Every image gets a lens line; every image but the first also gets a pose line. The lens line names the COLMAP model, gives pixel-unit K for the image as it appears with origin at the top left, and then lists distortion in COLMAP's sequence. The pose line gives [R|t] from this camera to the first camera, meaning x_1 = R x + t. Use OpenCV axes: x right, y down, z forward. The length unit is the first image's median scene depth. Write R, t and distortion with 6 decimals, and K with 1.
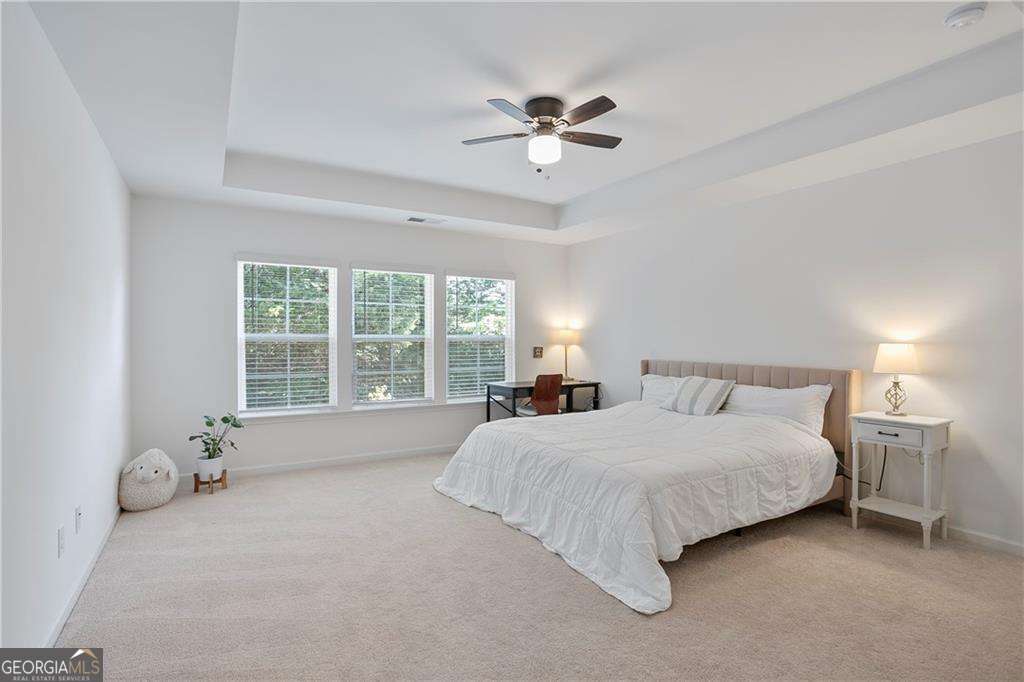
lens RADIAL K [[504.7, 0, 506.3], [0, 504.7, 349.2], [0, 0, 1]] dist [-0.041221, 0.034182]
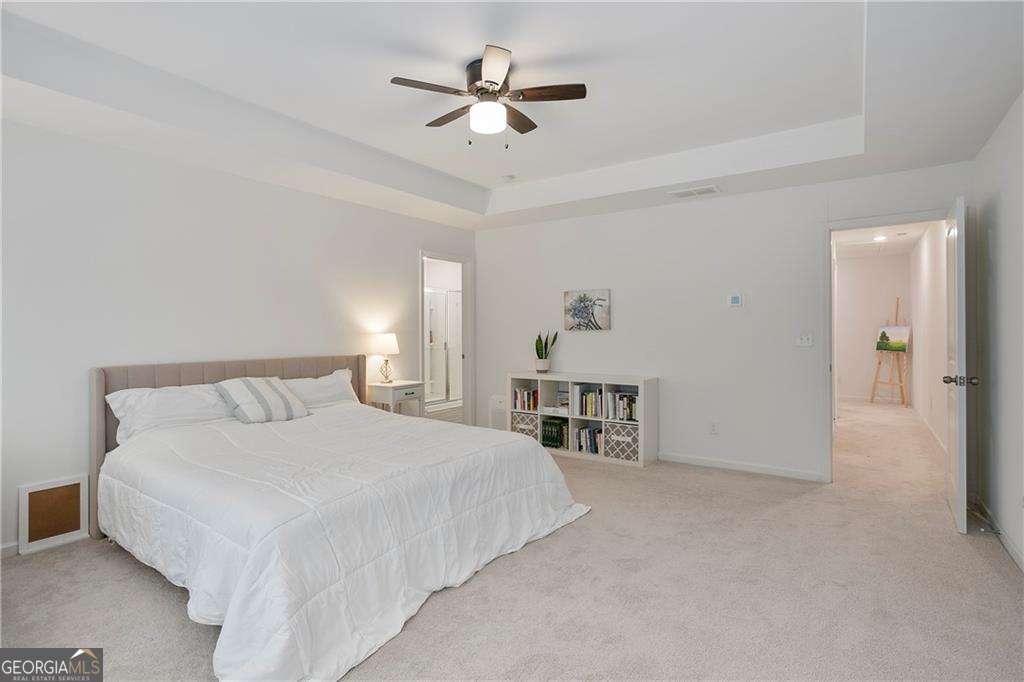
lens RADIAL K [[512.4, 0, 509.6], [0, 512.4, 332.2], [0, 0, 1]] dist [-0.043681, 0.035155]
pose [[-0.397290, 0.001479, 0.917692, -0.599560], [0.029014, 0.999519, 0.010951, -0.017350], [-0.917234, 0.030977, -0.397142, 1.044539]]
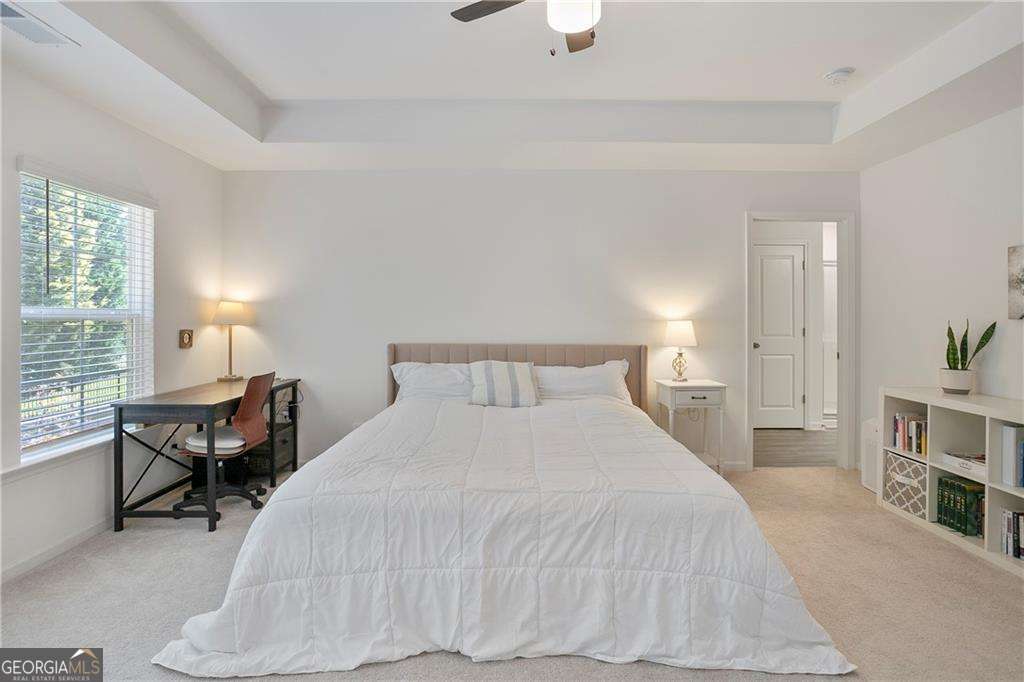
lens RADIAL K [[504.8, 0, 508.4], [0, 504.8, 321.2], [0, 0, 1]] dist [-0.040937, 0.020342]
pose [[0.525391, -0.004068, 0.850851, -0.372802], [0.015170, 0.999874, -0.004587, -0.009152], [-0.850726, 0.015317, 0.525386, 0.595530]]
